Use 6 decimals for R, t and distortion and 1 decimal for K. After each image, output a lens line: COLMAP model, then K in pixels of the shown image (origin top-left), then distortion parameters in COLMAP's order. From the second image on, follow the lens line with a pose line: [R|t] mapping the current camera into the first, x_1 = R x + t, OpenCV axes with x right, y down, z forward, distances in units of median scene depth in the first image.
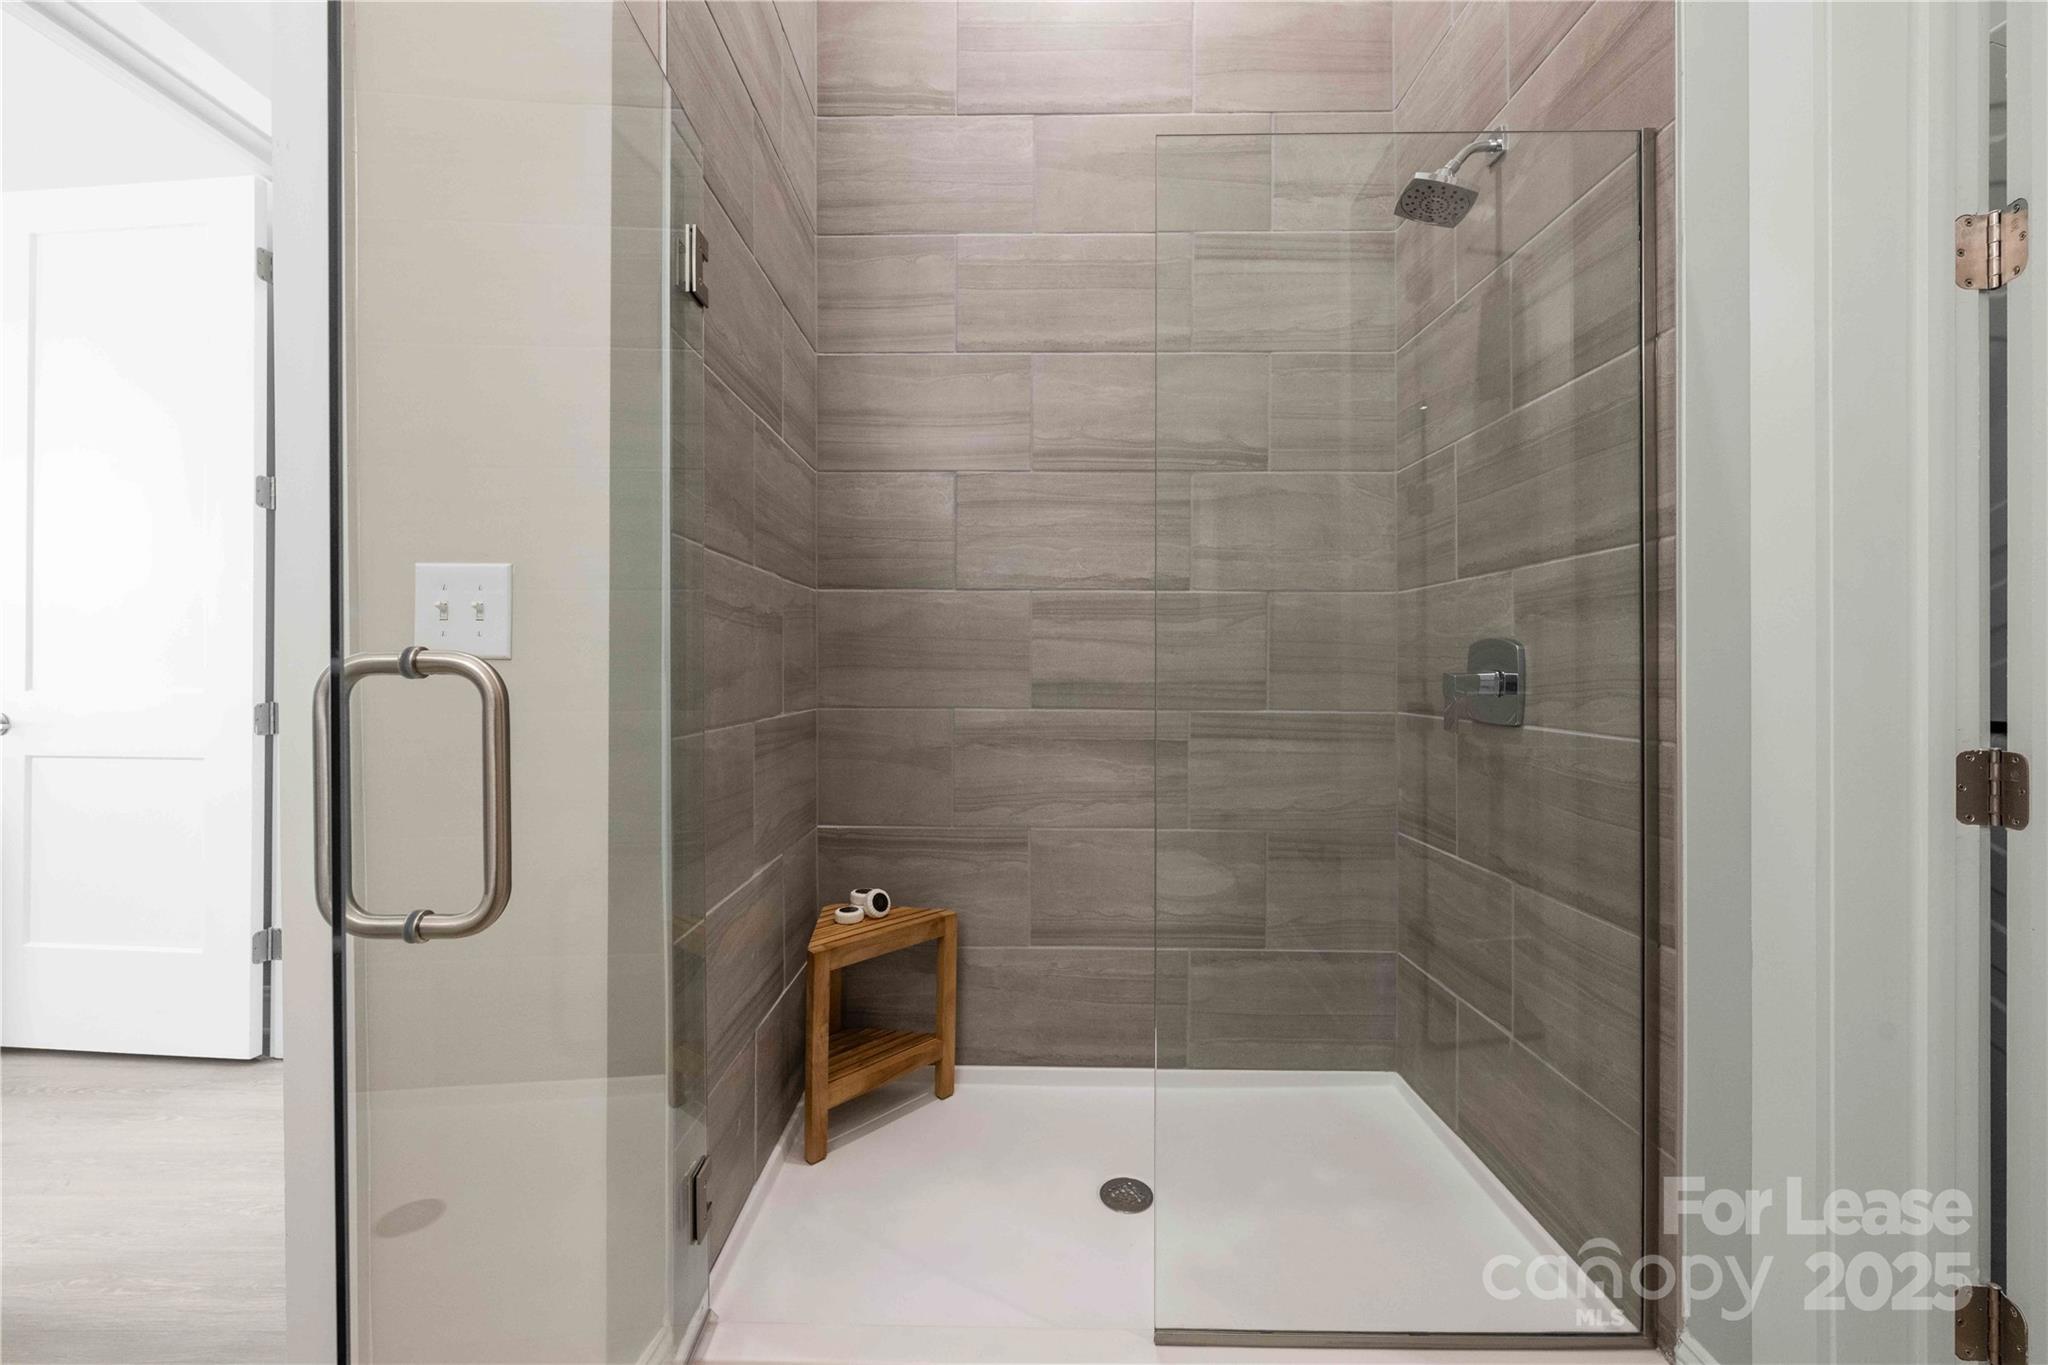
lens RADIAL K [[823.7, 0, 1025.4], [0, 823.7, 665.6], [0, 0, 1]] dist [0.000316, 0.000203]
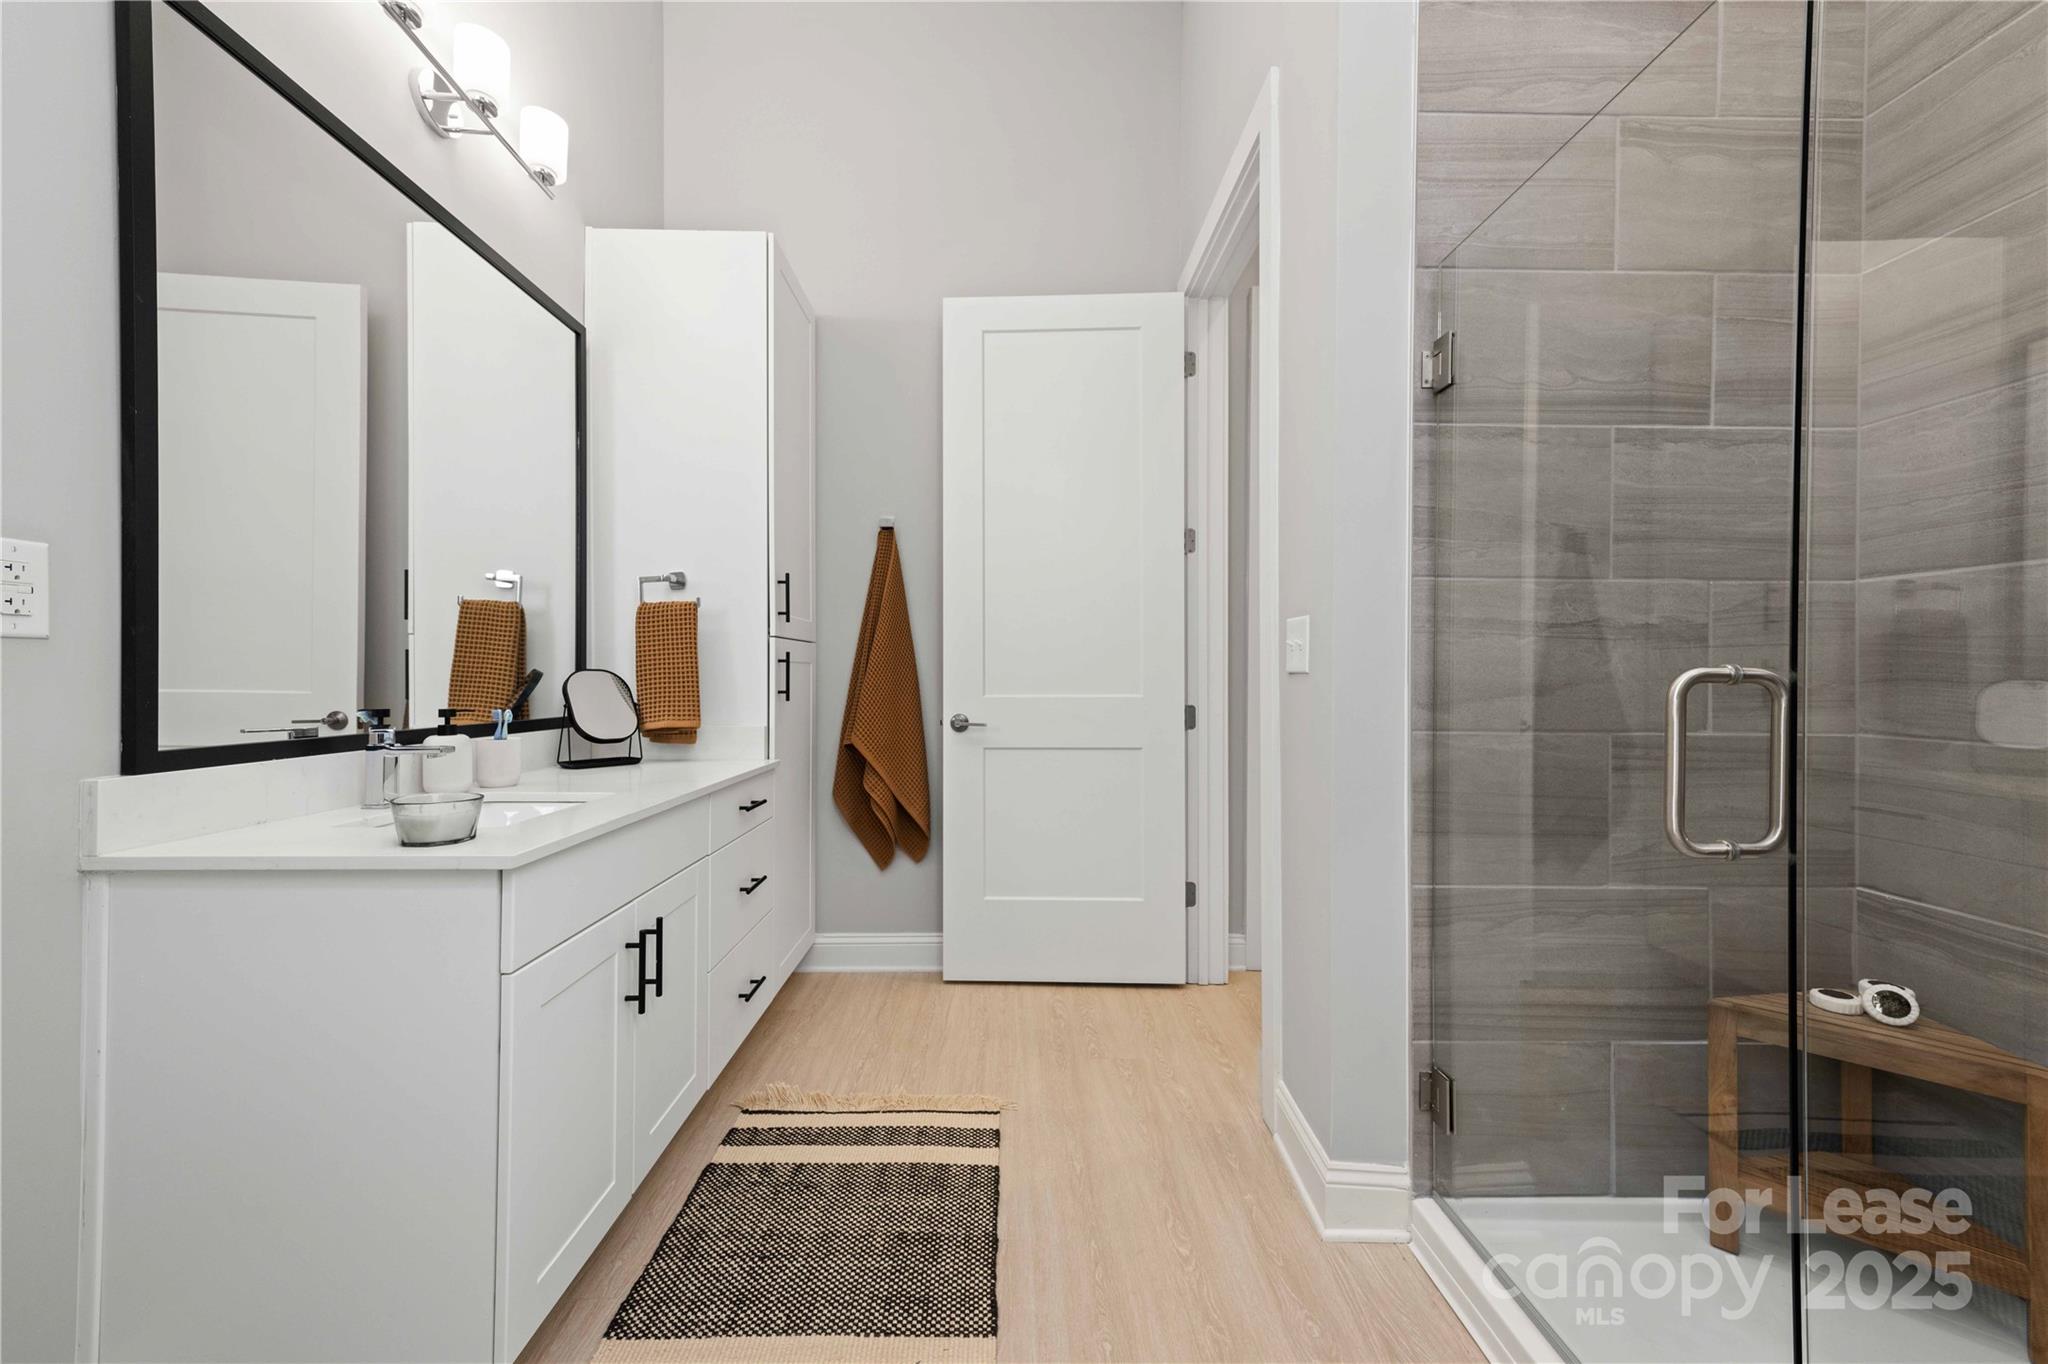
lens RADIAL K [[831.9, 0, 1024.0], [0, 831.9, 682.0], [0, 0, 1]] dist [-0.000997, -0.000165]
pose [[0.033108, 0.005208, -0.999438, 0.742809], [-0.003336, 0.999981, 0.005100, 0.002937], [0.999446, 0.003165, 0.033124, 0.294938]]
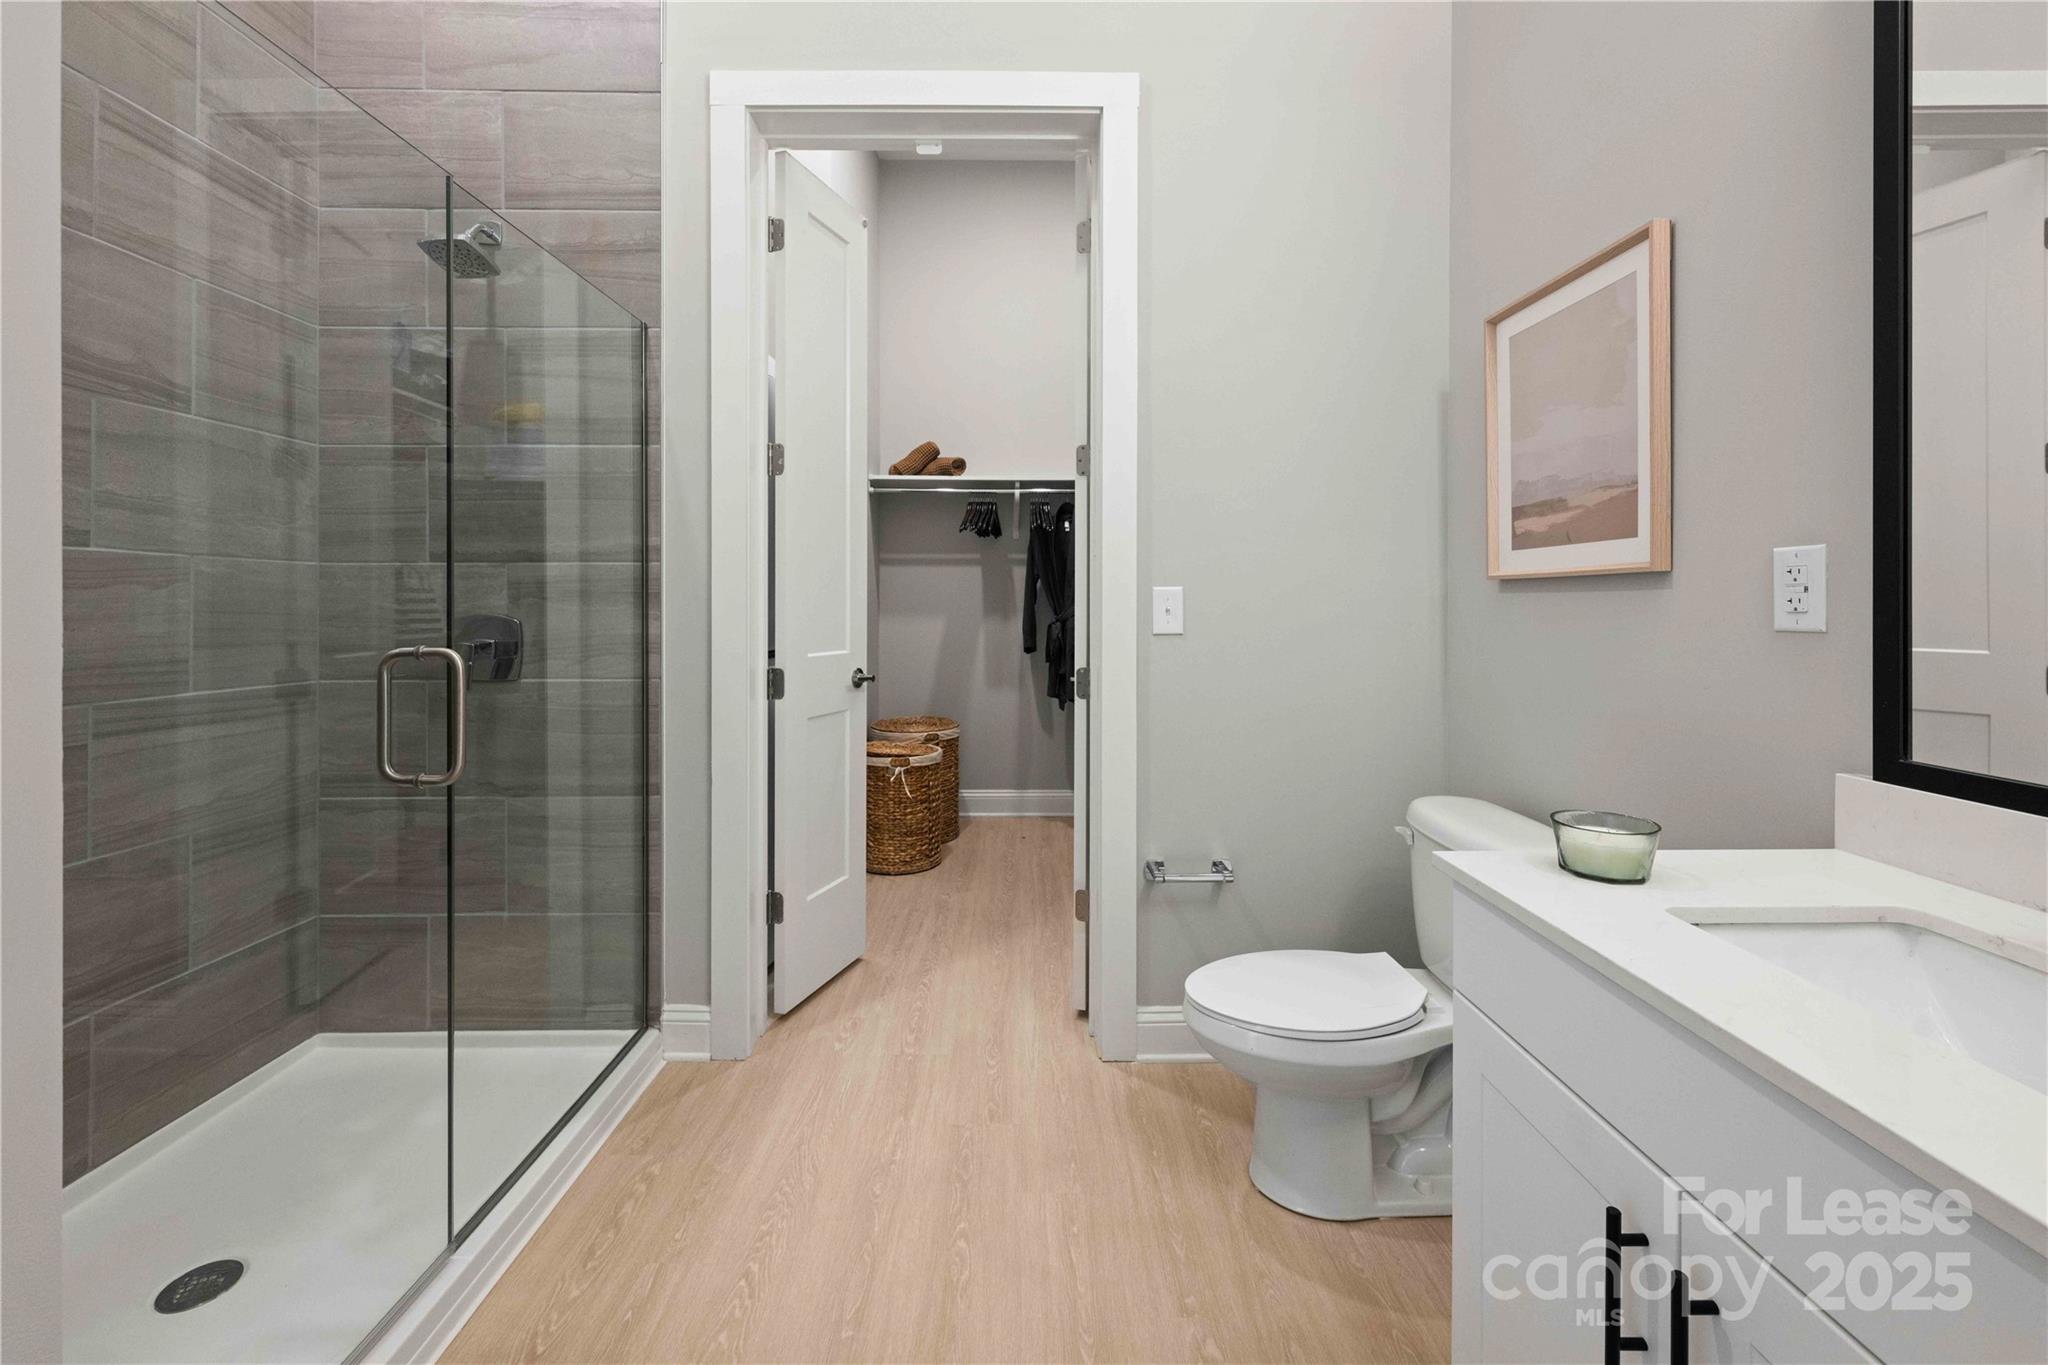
lens RADIAL K [[838.2, 0, 1025.7], [0, 838.2, 604.1], [0, 0, 1]] dist [-0.000286, 0.000036]
pose [[-0.024492, 0.000598, 0.999700, -0.900453], [-0.001557, 0.999999, -0.000636, -0.058365], [-0.999699, -0.001572, -0.024491, 0.223590]]
